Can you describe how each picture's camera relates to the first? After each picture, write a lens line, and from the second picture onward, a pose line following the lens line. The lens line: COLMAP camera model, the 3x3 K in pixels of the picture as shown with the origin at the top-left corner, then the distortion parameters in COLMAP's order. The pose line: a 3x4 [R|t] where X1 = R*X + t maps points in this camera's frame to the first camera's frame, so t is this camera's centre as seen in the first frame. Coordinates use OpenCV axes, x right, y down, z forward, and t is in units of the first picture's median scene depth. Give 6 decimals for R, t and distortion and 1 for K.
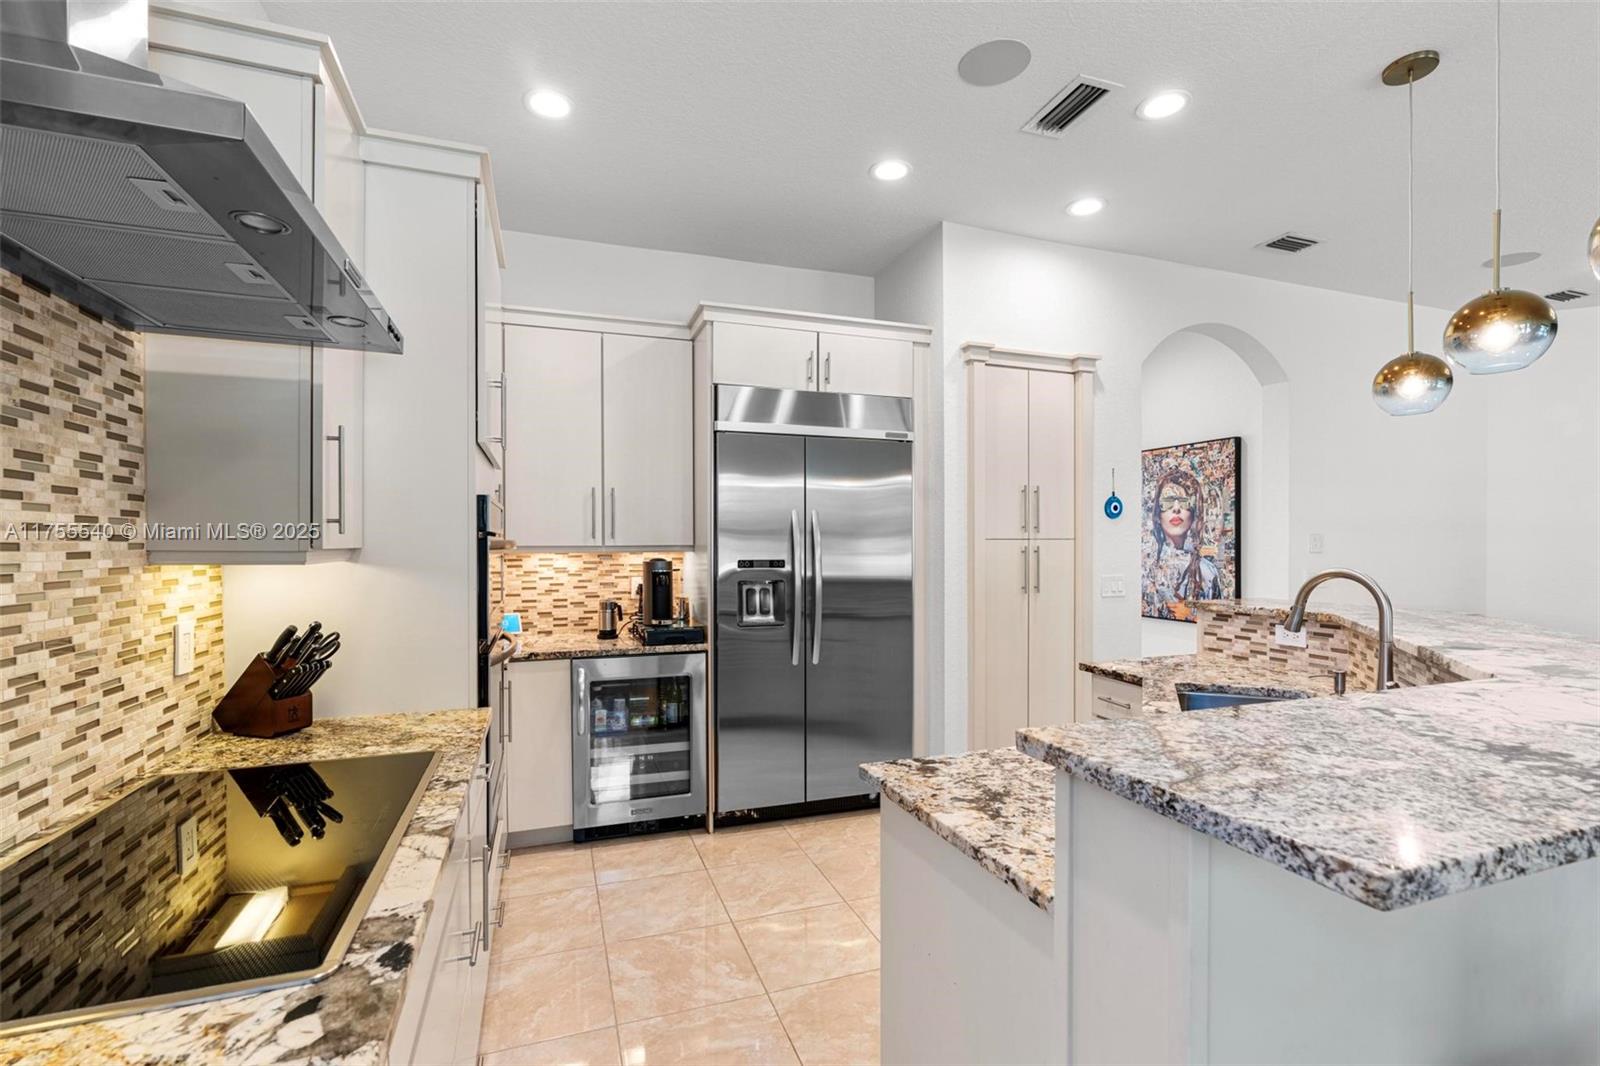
lens RADIAL K [[719.8, 0, 804.0], [0, 719.8, 550.6], [0, 0, 1]] dist [-0.001139, 0.000187]
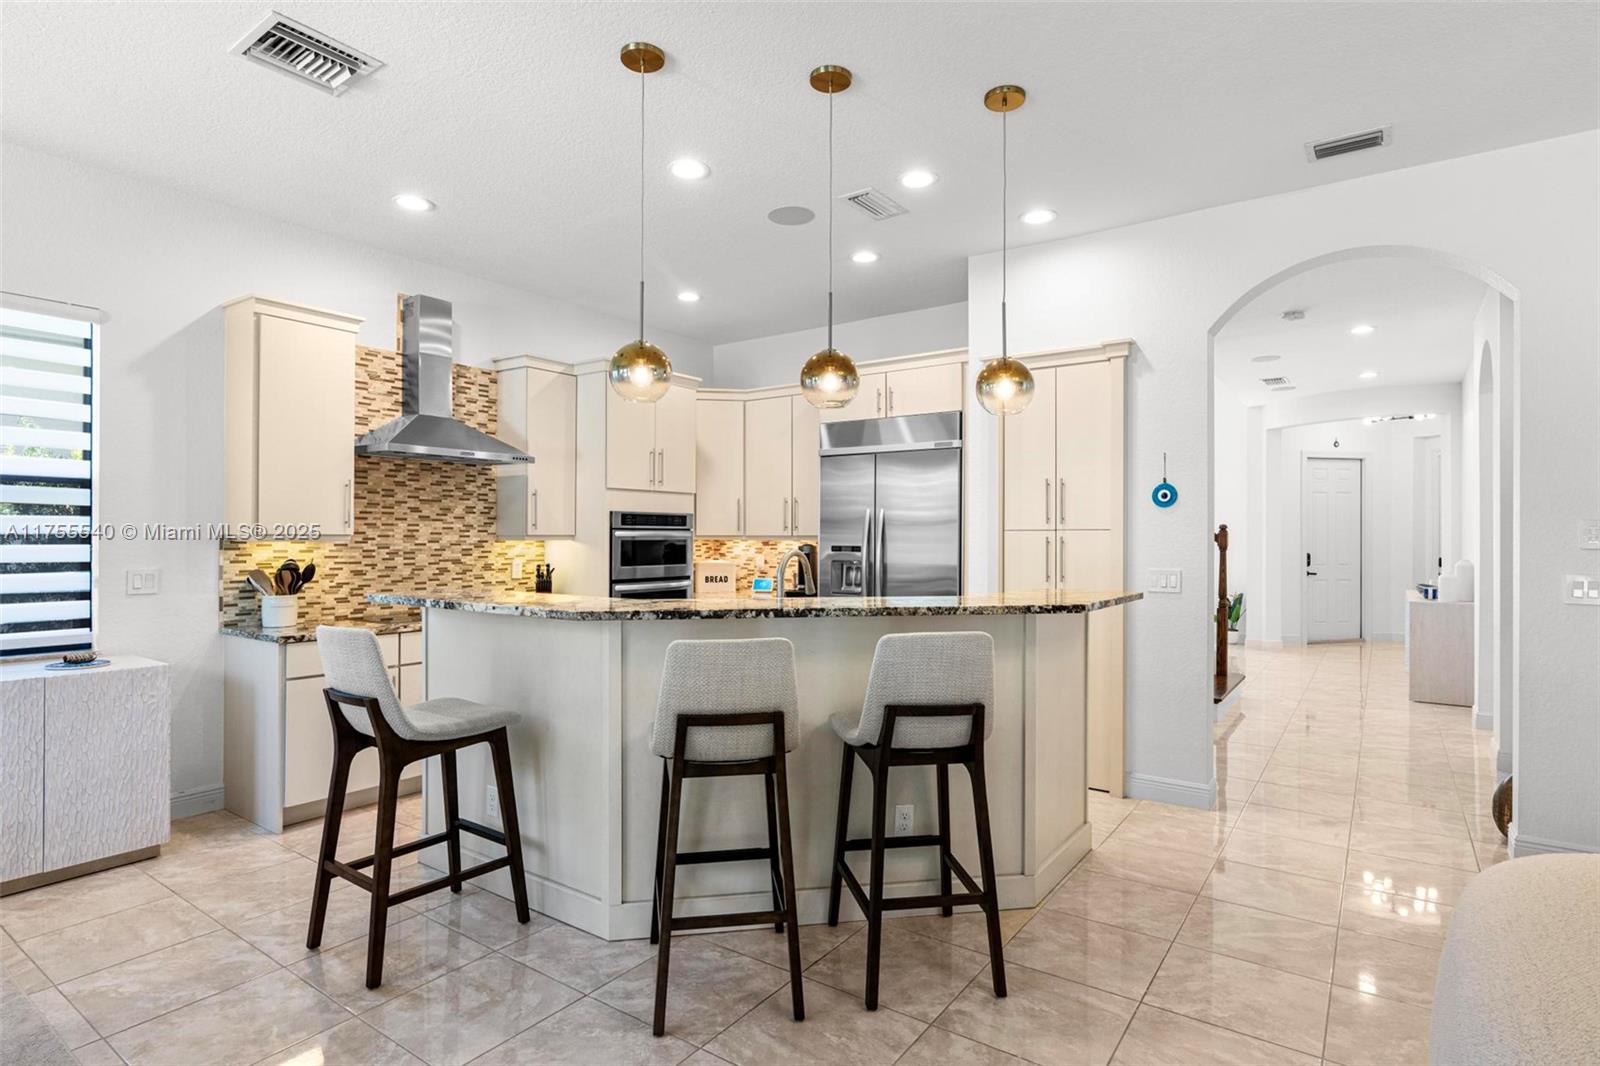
lens RADIAL K [[825.1, 0, 805.7], [0, 825.1, 536.7], [0, 0, 1]] dist [-0.001911, 0.000139]
pose [[0.572205, 0.001347, -0.820110, 1.034484], [-0.011475, 0.999914, -0.006364, 0.004931], [0.820031, 0.013052, 0.572171, 0.025206]]
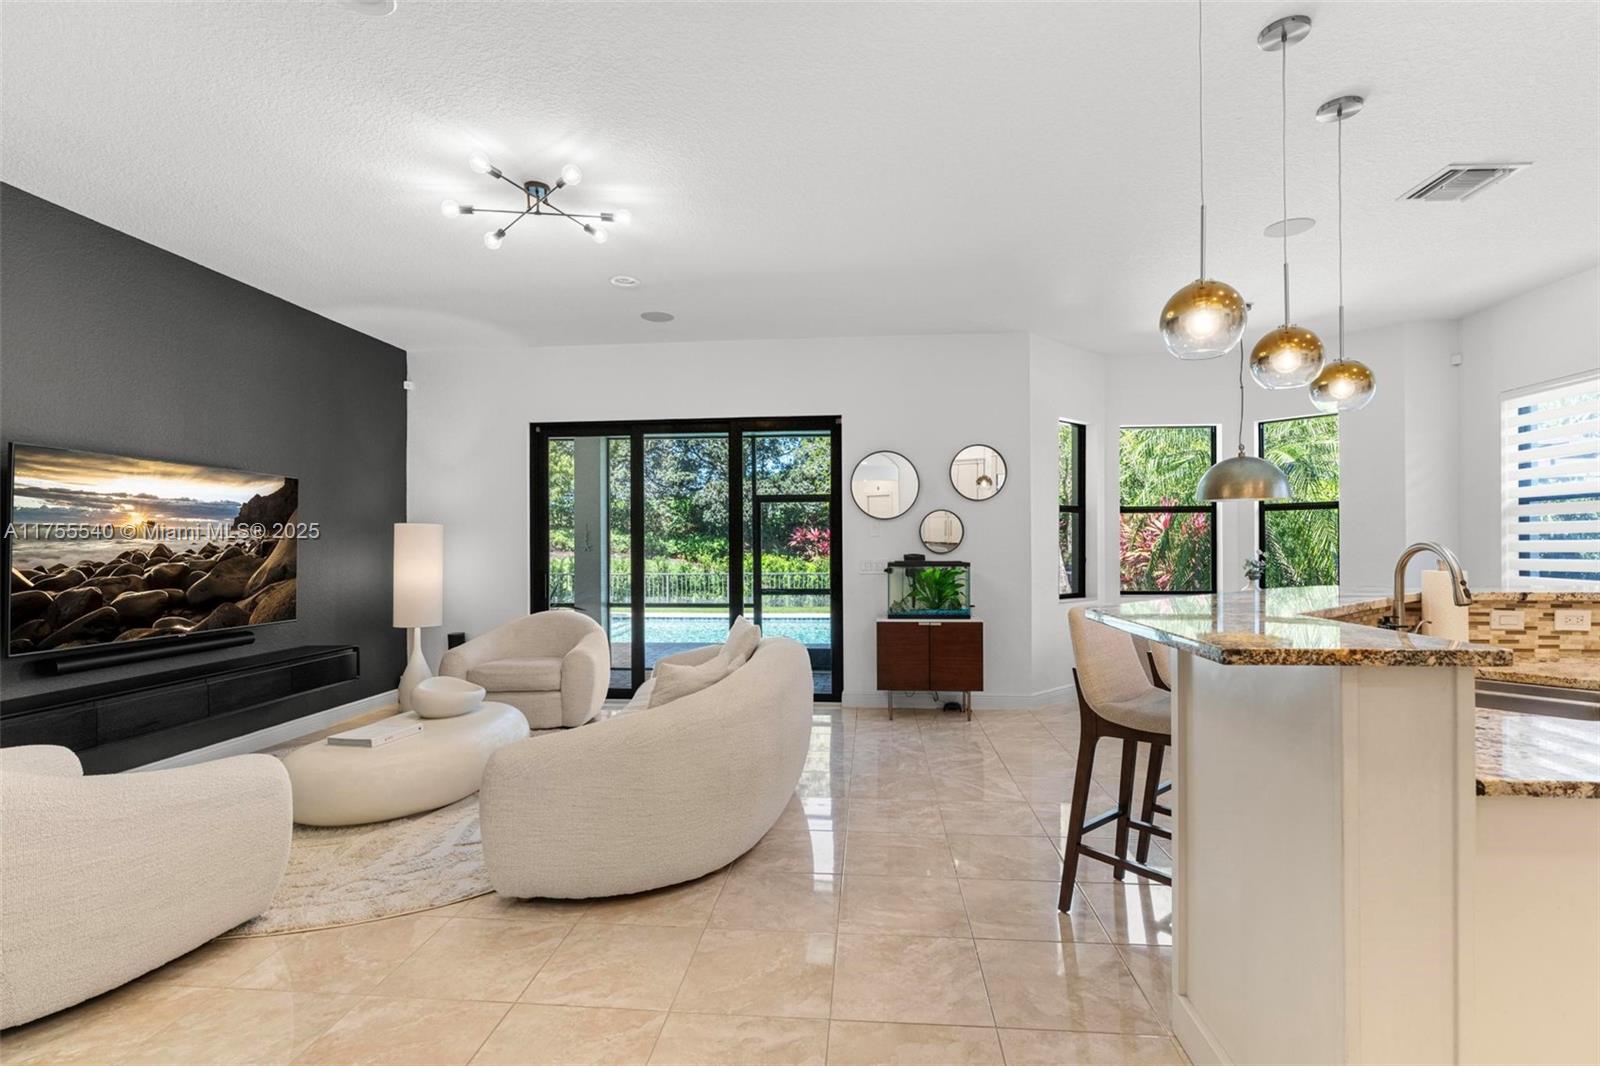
lens RADIAL K [[739.3, 0, 810.2], [0, 739.3, 548.3], [0, 0, 1]] dist [-0.000643, 0.000857]
pose [[-0.908434, 0.002843, 0.418019, 0.549959], [0.008931, 0.999881, 0.012607, 0.006858], [-0.417933, 0.015185, -0.908351, 1.174244]]
